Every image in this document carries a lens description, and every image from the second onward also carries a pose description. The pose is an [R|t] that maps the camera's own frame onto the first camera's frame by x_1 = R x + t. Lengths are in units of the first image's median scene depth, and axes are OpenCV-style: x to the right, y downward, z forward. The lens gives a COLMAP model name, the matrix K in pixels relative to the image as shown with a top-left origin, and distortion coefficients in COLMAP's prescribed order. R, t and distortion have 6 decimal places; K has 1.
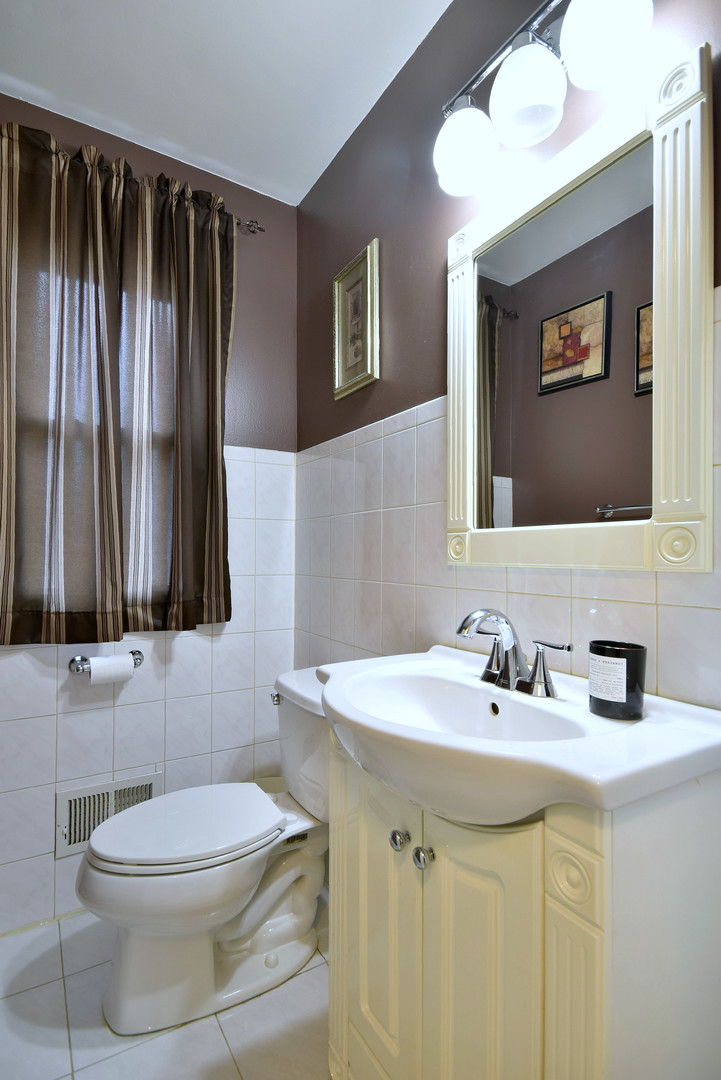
lens RADIAL K [[543.5, 0, 355.0], [0, 543.5, 546.9], [0, 0, 1]] dist [-0.015684, -0.000406]
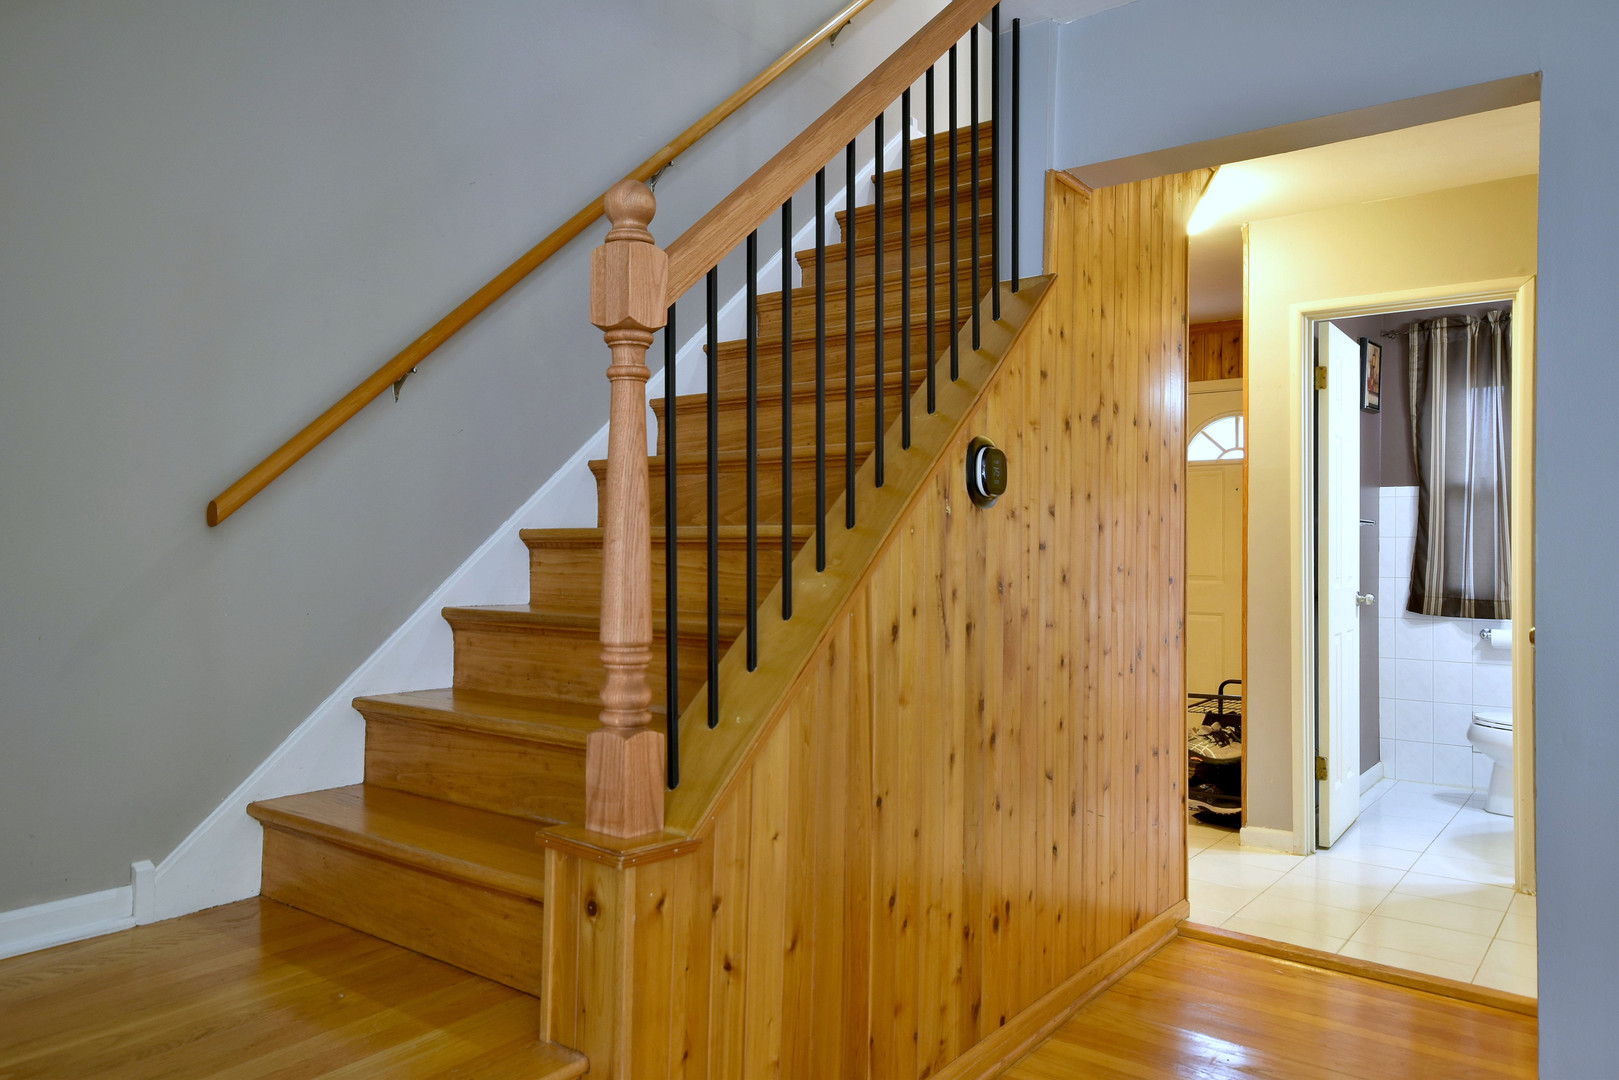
lens RADIAL K [[1090.8, 0, 802.7], [0, 1090.8, 550.8], [0, 0, 1]] dist [0.070729, 0.003623]
pose [[0.384482, -0.001329, -0.923131, 1.833066], [-0.008673, 0.999950, -0.005051, 0.007876], [0.923092, 0.009948, 0.384451, -2.212668]]
